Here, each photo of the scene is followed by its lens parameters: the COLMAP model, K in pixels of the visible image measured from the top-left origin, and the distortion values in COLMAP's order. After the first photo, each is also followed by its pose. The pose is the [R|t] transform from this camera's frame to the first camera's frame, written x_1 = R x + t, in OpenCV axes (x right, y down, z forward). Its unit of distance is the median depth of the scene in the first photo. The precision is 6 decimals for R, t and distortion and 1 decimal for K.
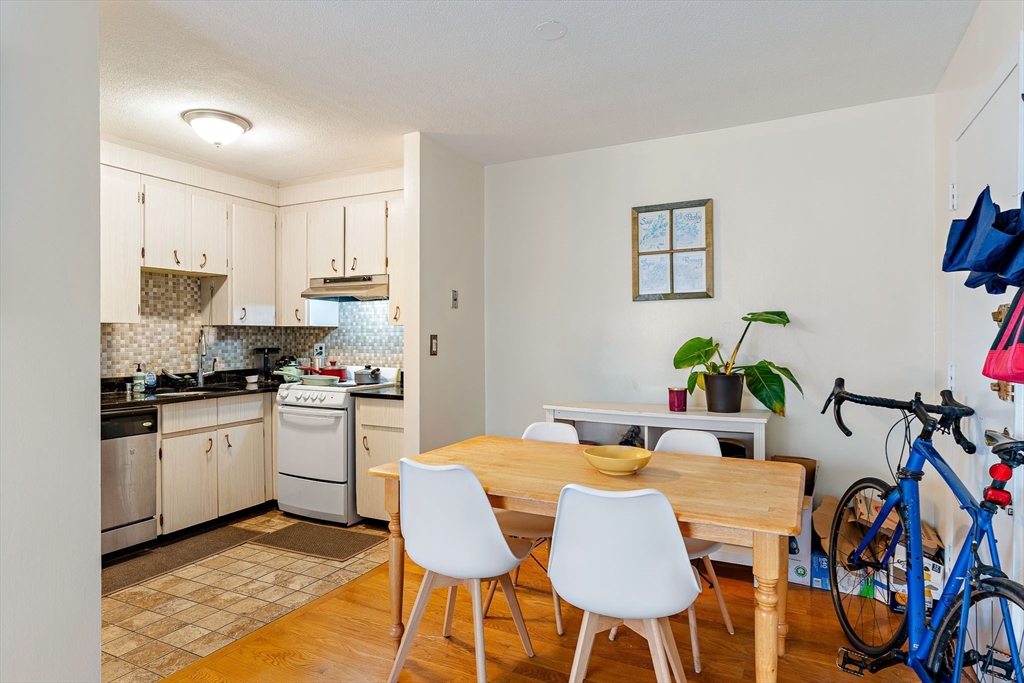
lens RADIAL K [[580.1, 0, 512.7], [0, 580.1, 341.9], [0, 0, 1]] dist [-0.003828, -0.000286]
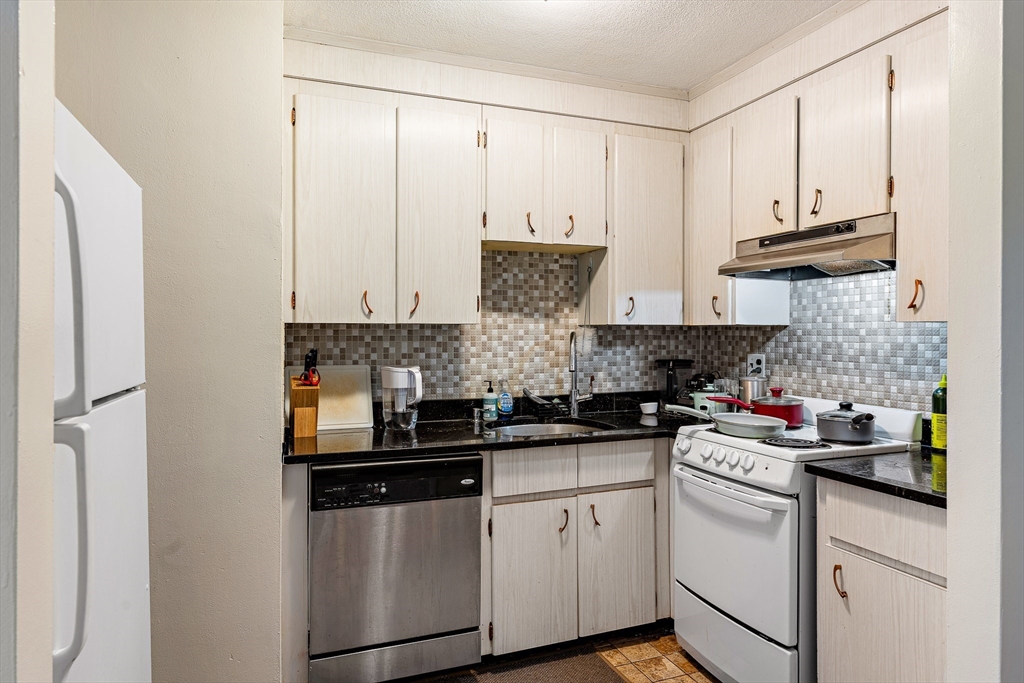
lens RADIAL K [[633.4, 0, 515.4], [0, 633.4, 334.7], [0, 0, 1]] dist [-0.010230, 0.001869]
pose [[0.746000, 0.000860, -0.665946, -0.115794], [-0.006503, 0.999961, -0.005994, -0.014767], [0.665915, 0.008802, 0.745976, 0.468057]]
